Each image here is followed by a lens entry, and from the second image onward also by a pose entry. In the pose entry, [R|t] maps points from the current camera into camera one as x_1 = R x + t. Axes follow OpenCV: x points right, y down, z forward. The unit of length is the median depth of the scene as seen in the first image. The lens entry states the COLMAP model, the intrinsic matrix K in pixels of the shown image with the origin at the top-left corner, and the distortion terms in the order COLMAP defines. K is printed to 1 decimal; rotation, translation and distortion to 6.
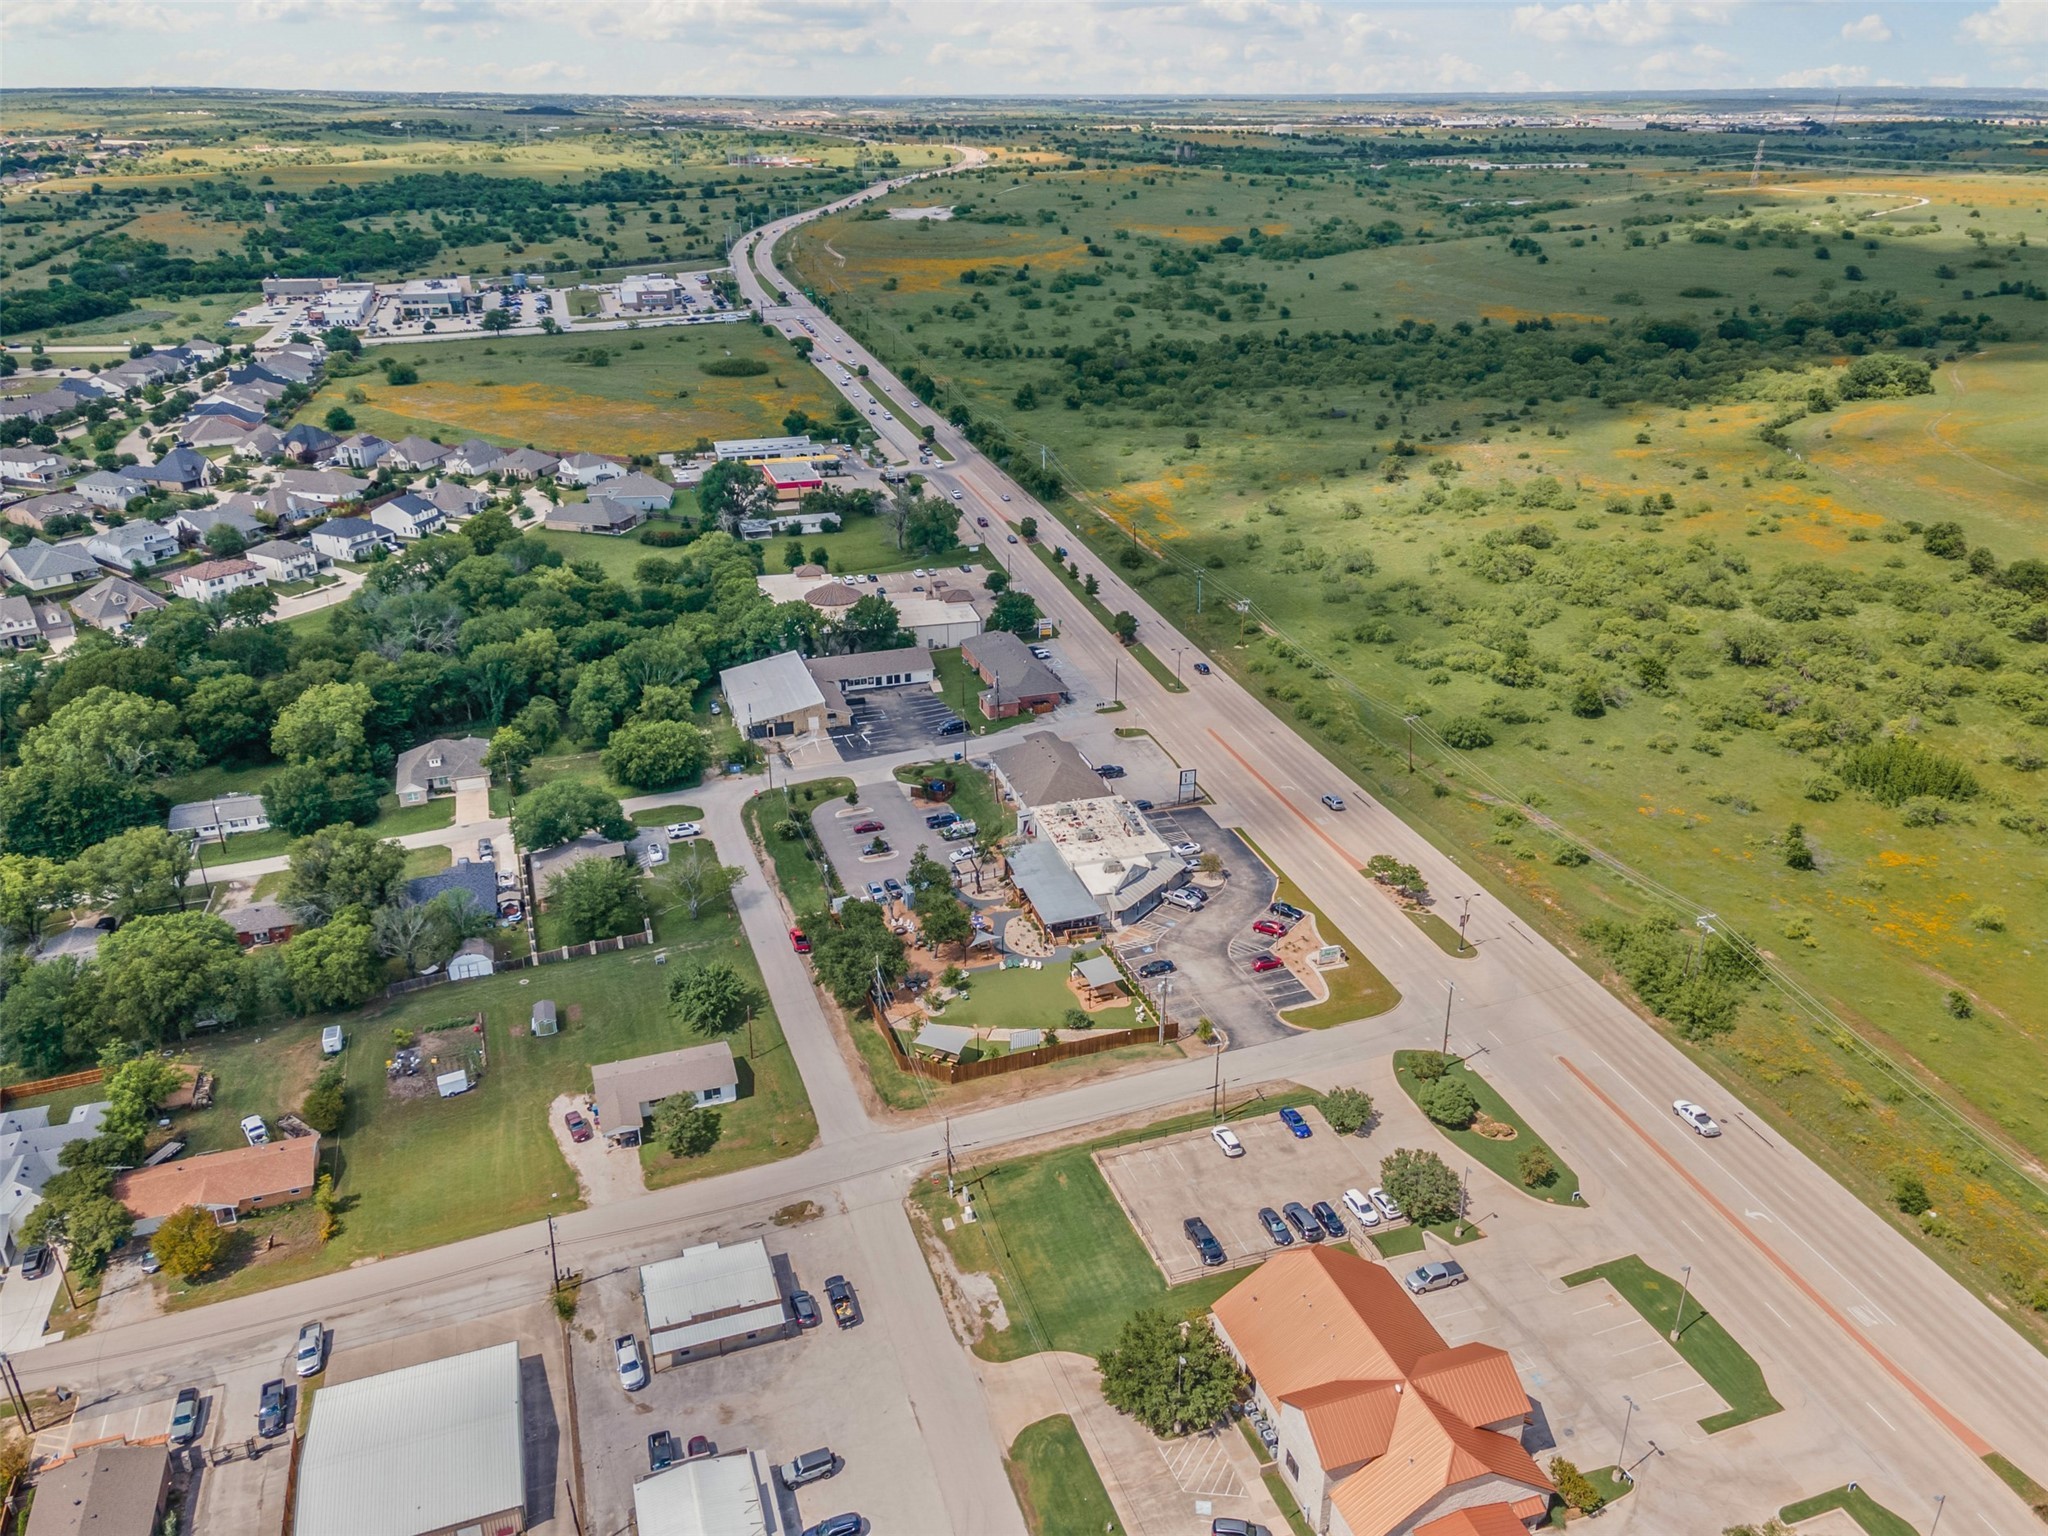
lens RADIAL K [[1538.1, 0, 1024.0], [0, 1538.1, 768.0], [0, 0, 1]] dist [0.001914, 0.078111]
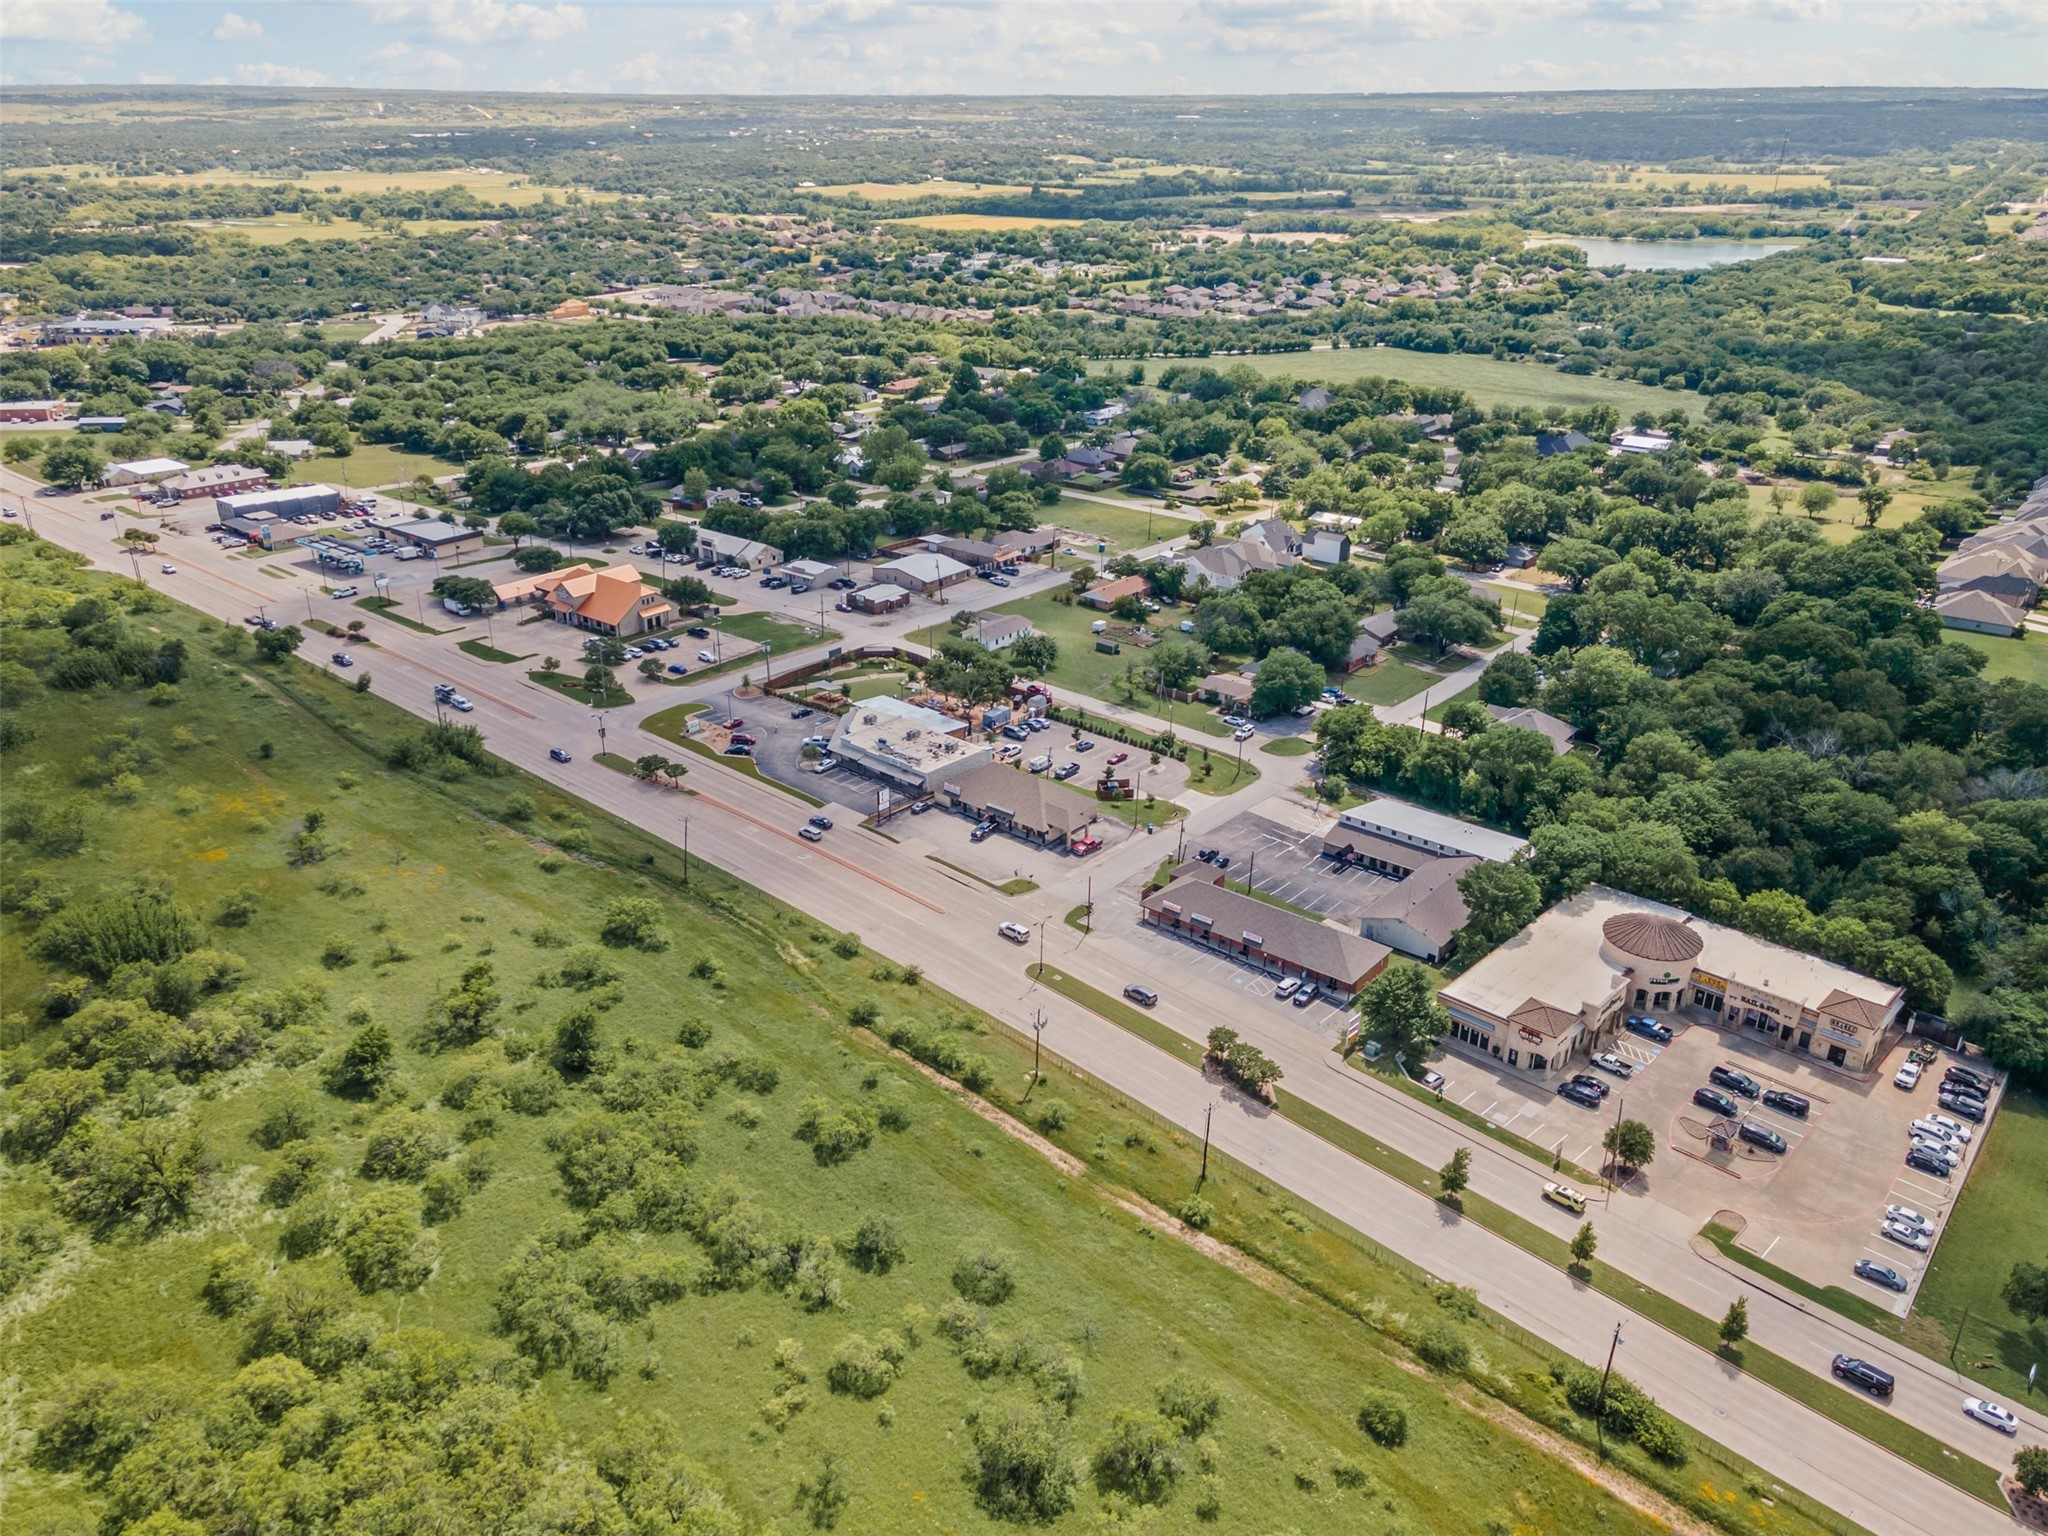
lens RADIAL K [[1503.1, 0, 1005.9], [0, 1503.1, 767.4], [0, 0, 1]] dist [0.035565, 0.000543]
pose [[-0.851162, 0.206363, -0.482637, 0.528533], [-0.218042, 0.697392, 0.682717, -0.726679], [0.477474, 0.686338, -0.548597, 1.611768]]
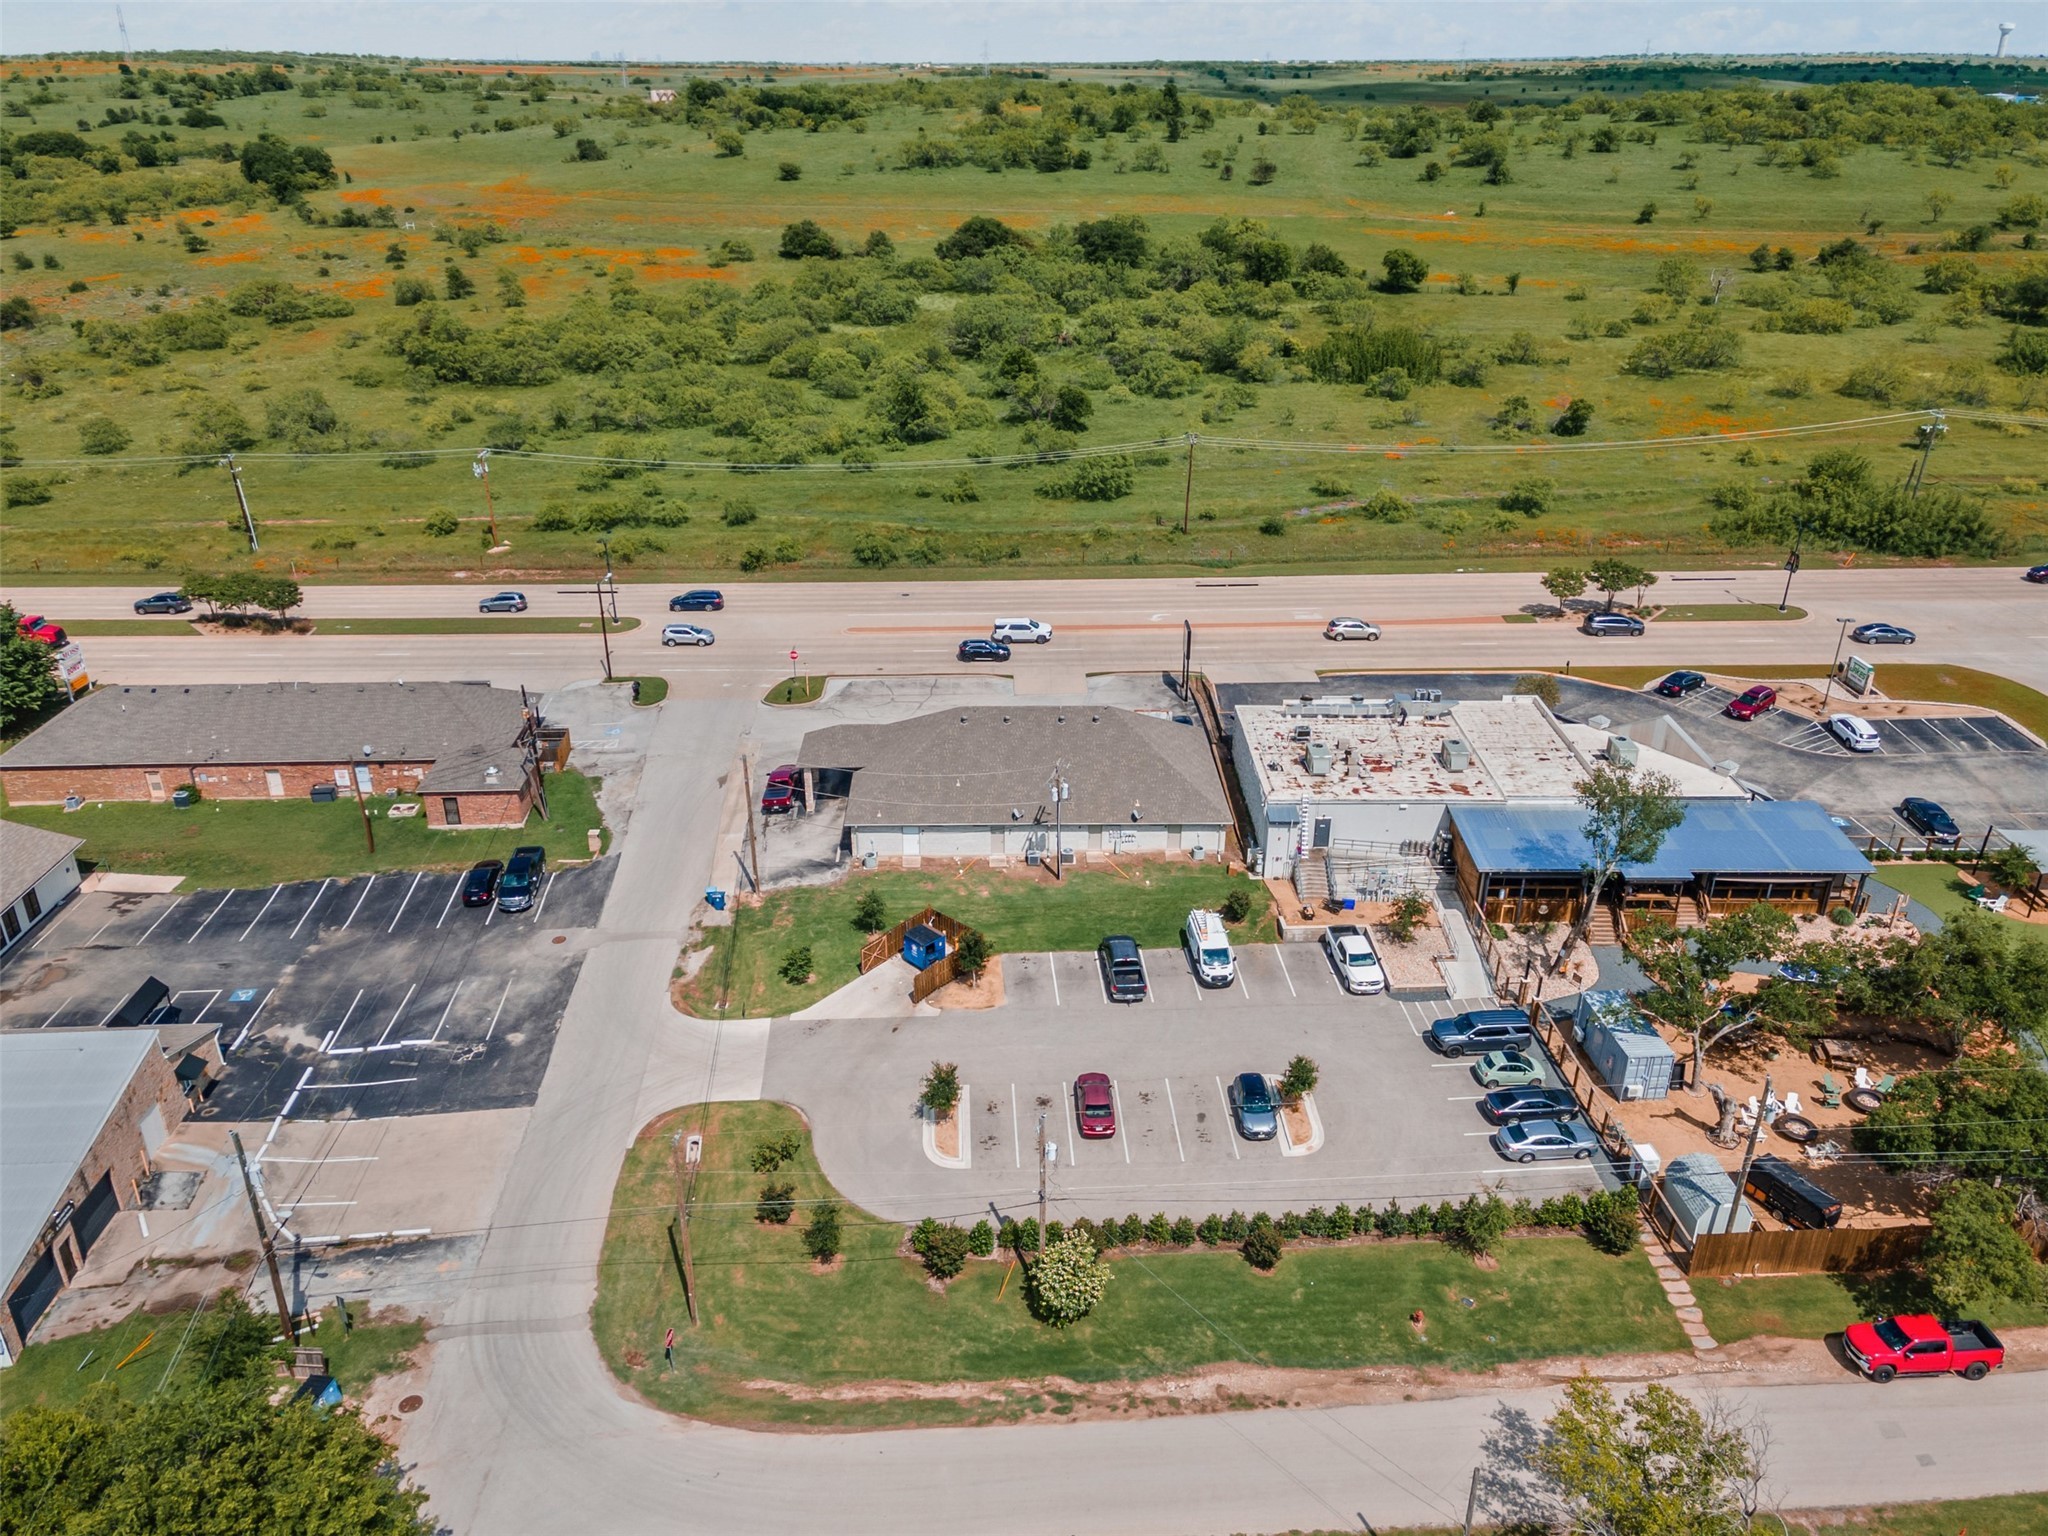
lens RADIAL K [[1538.1, 0, 1024.0], [0, 1538.1, 768.0], [0, 0, 1]] dist [0.001914, 0.078111]
pose [[0.268978, -0.406457, 0.873180, -0.359479], [0.385875, 0.876128, 0.288963, -0.122554], [-0.882469, 0.259213, 0.392501, 0.884859]]
